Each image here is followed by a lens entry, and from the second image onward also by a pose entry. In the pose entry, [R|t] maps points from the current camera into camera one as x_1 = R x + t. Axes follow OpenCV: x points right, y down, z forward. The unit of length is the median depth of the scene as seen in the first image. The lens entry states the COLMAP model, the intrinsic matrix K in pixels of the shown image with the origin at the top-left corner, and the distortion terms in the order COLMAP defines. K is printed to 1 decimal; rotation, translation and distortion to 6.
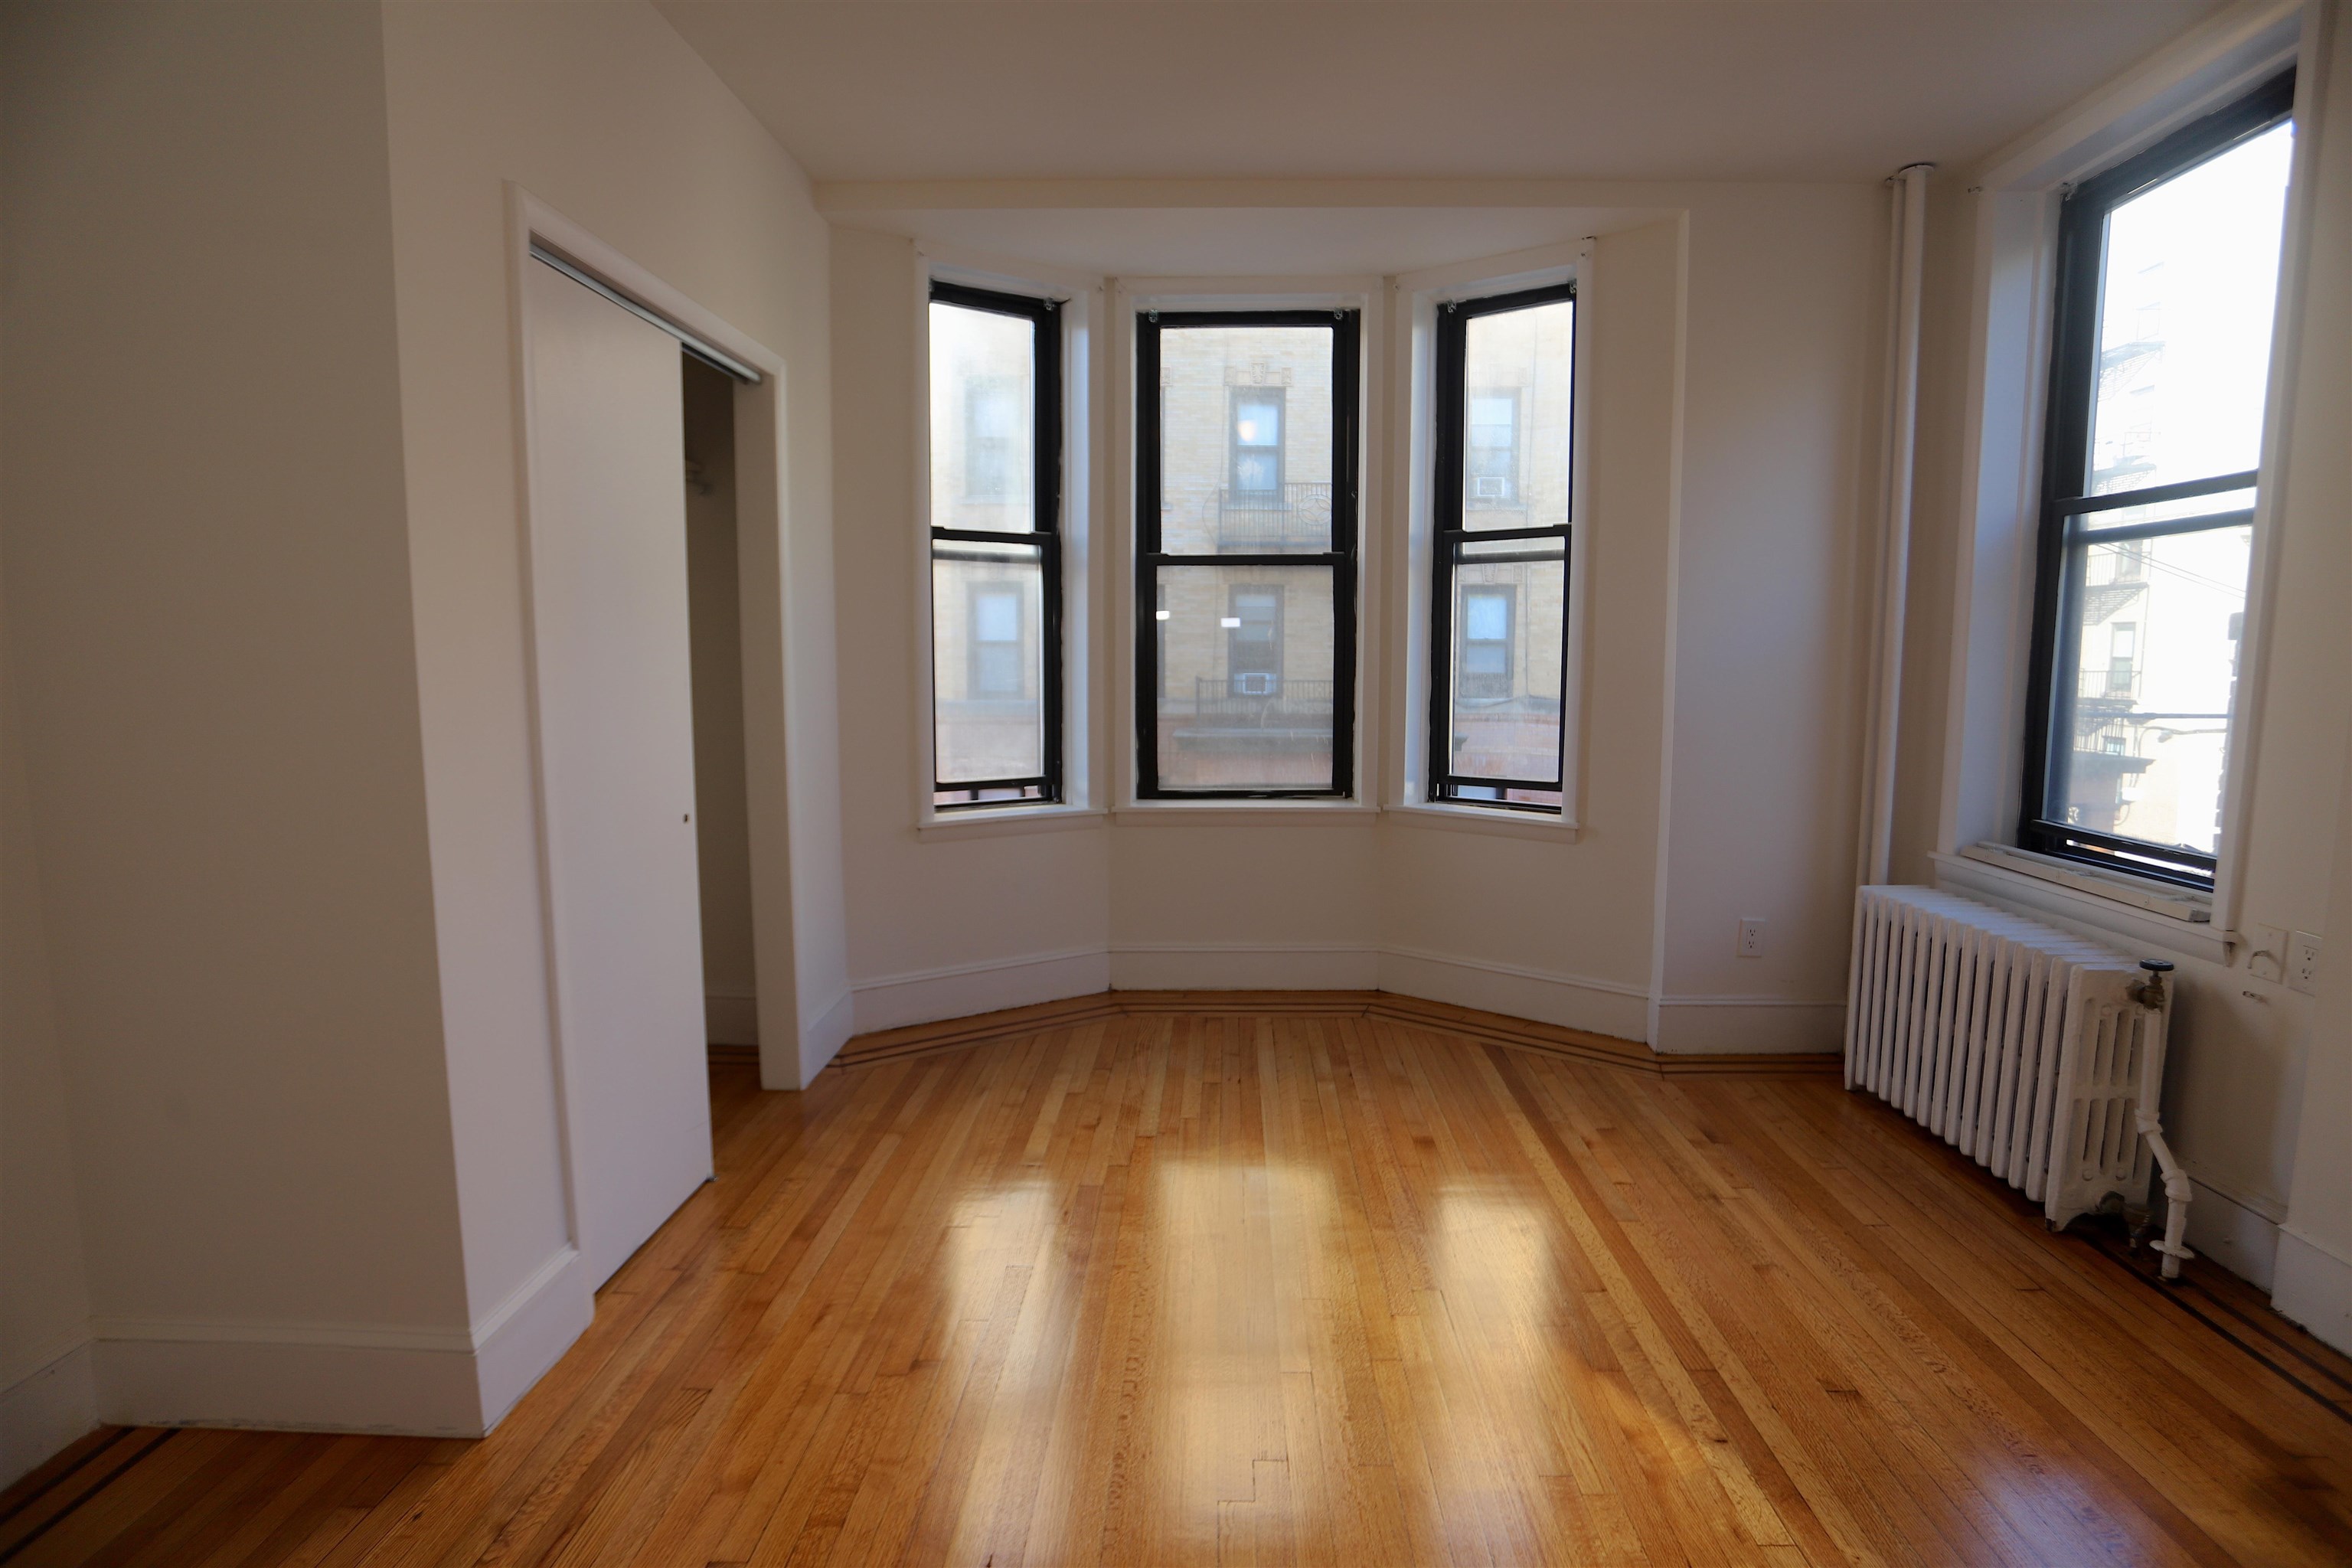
lens RADIAL K [[1175.6, 0, 1208.3], [0, 1175.6, 779.6], [0, 0, 1]] dist [-0.077014, 0.037507]
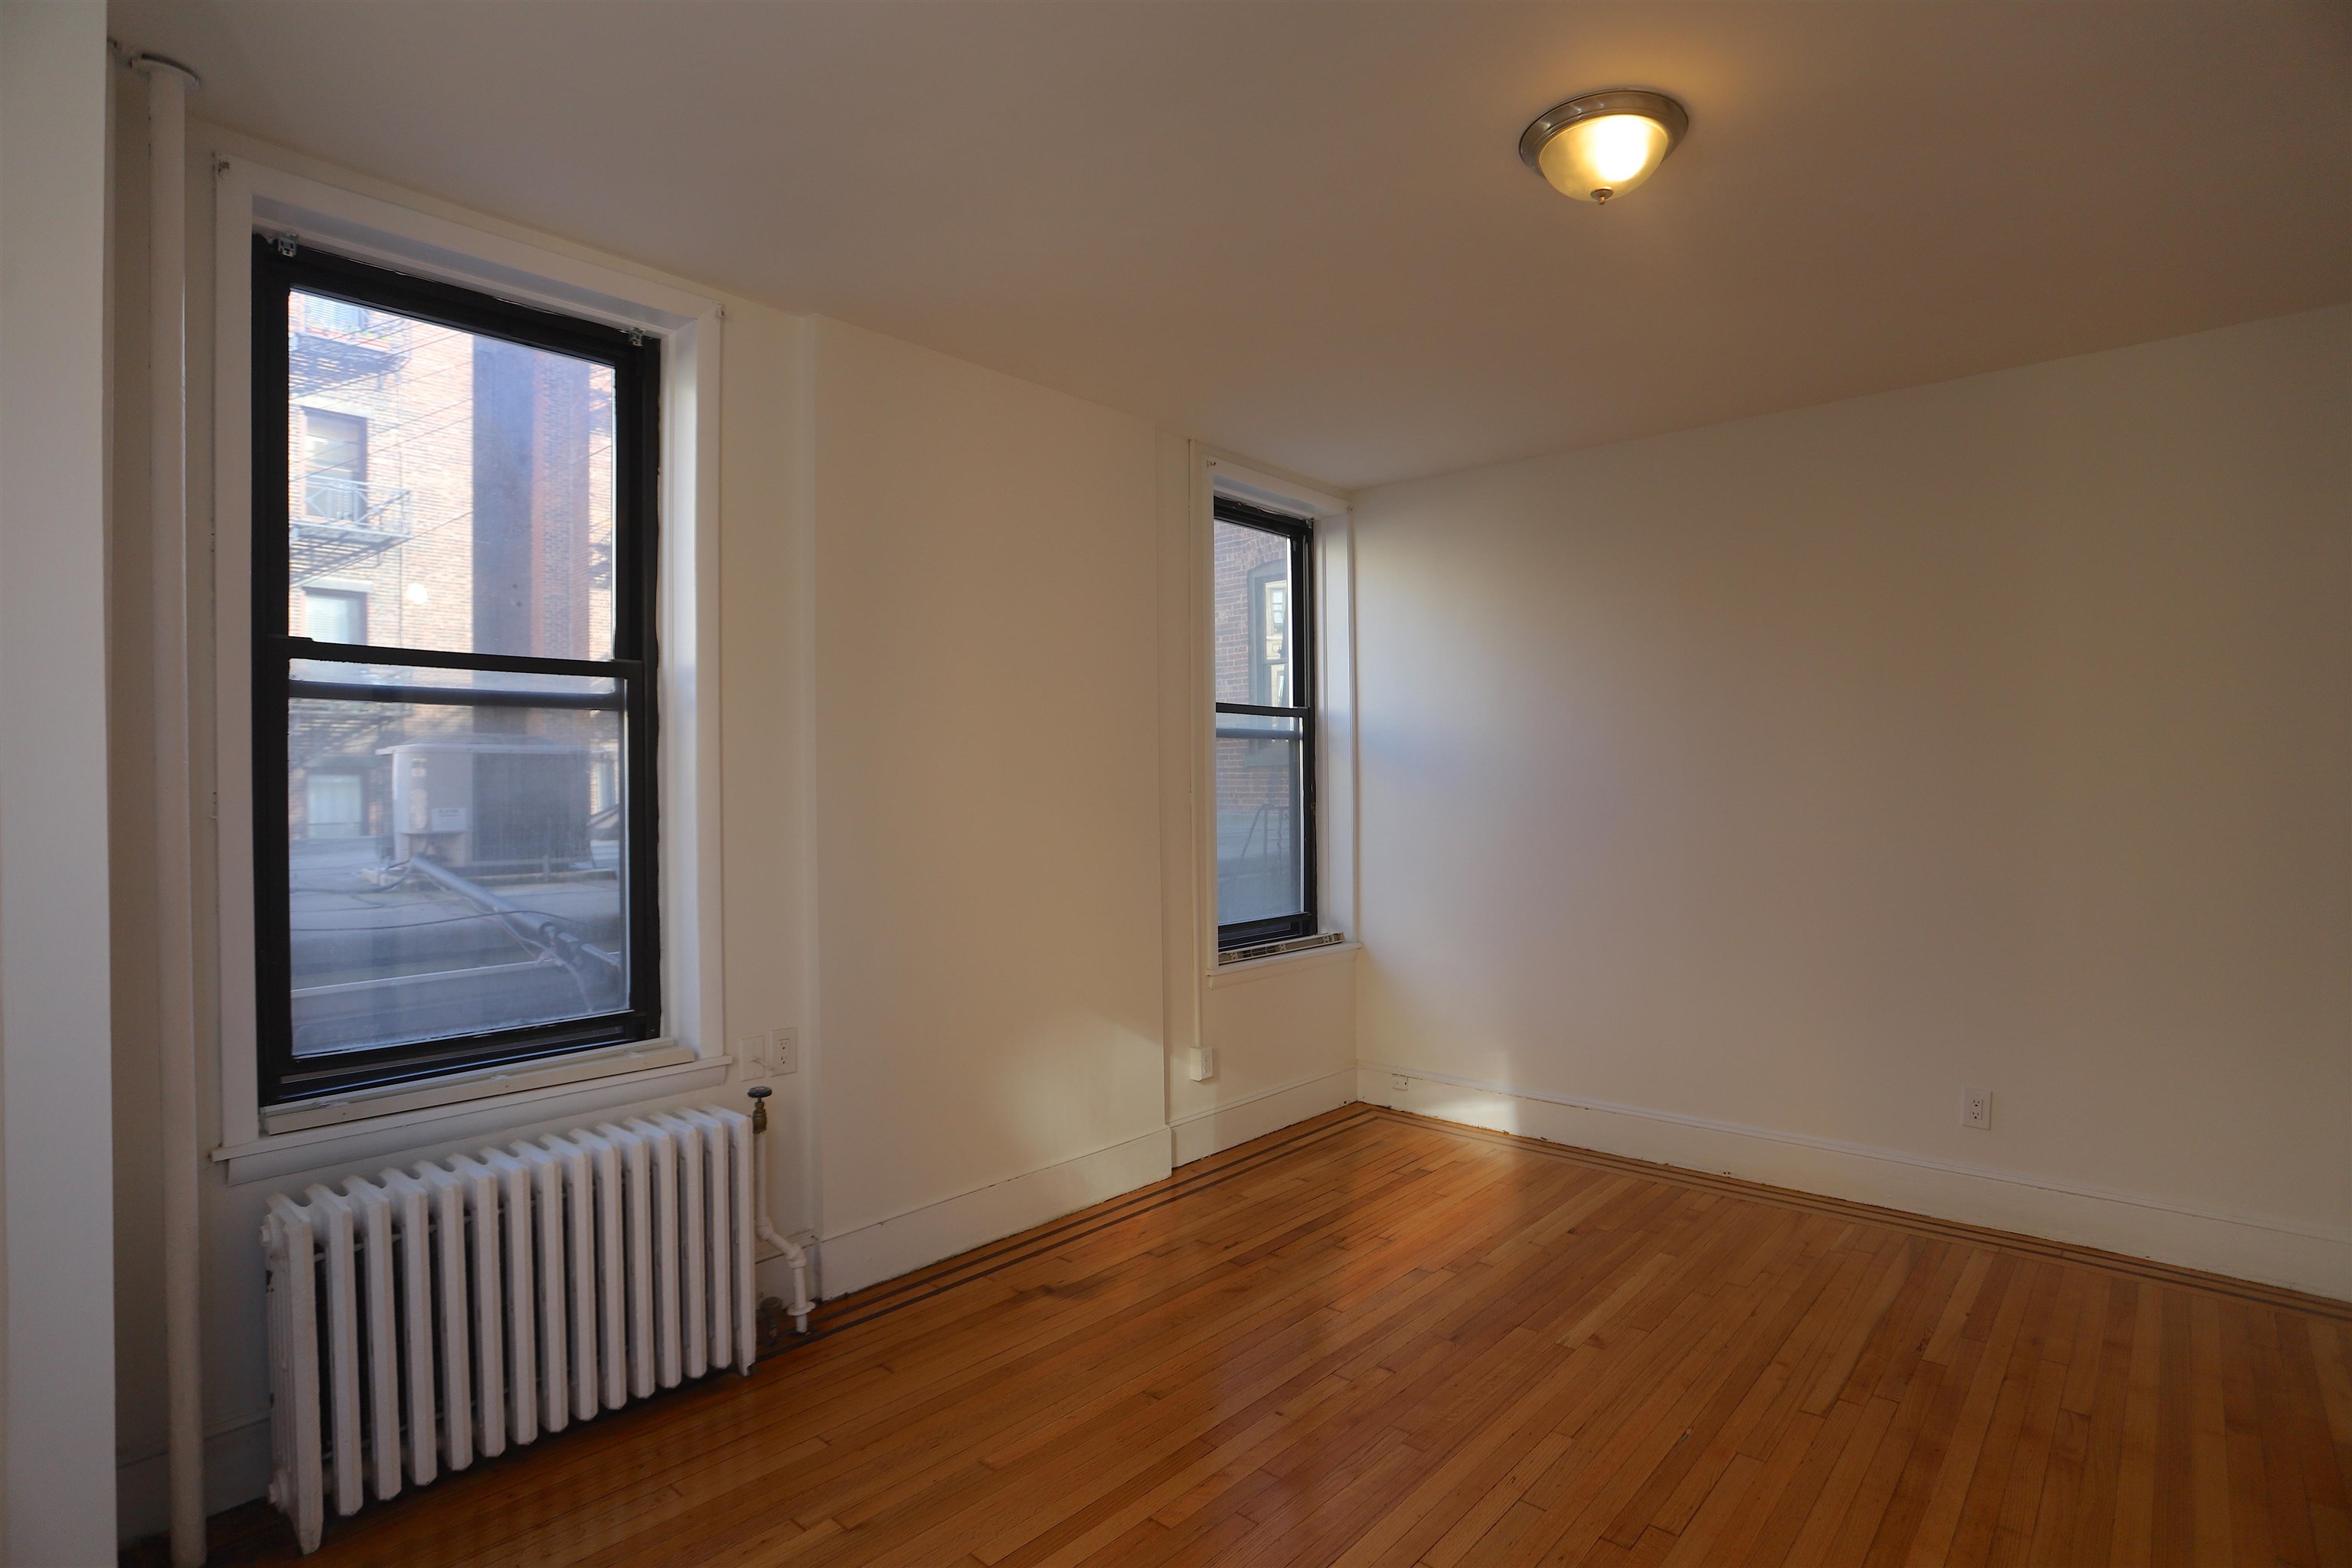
lens RADIAL K [[1175.6, 0, 1208.3], [0, 1175.6, 779.6], [0, 0, 1]] dist [-0.077014, 0.037507]
pose [[-0.760866, 0.005266, 0.648887, -0.184261], [0.077214, 0.993597, 0.082475, -0.138669], [-0.644298, 0.112856, -0.756401, 0.987574]]
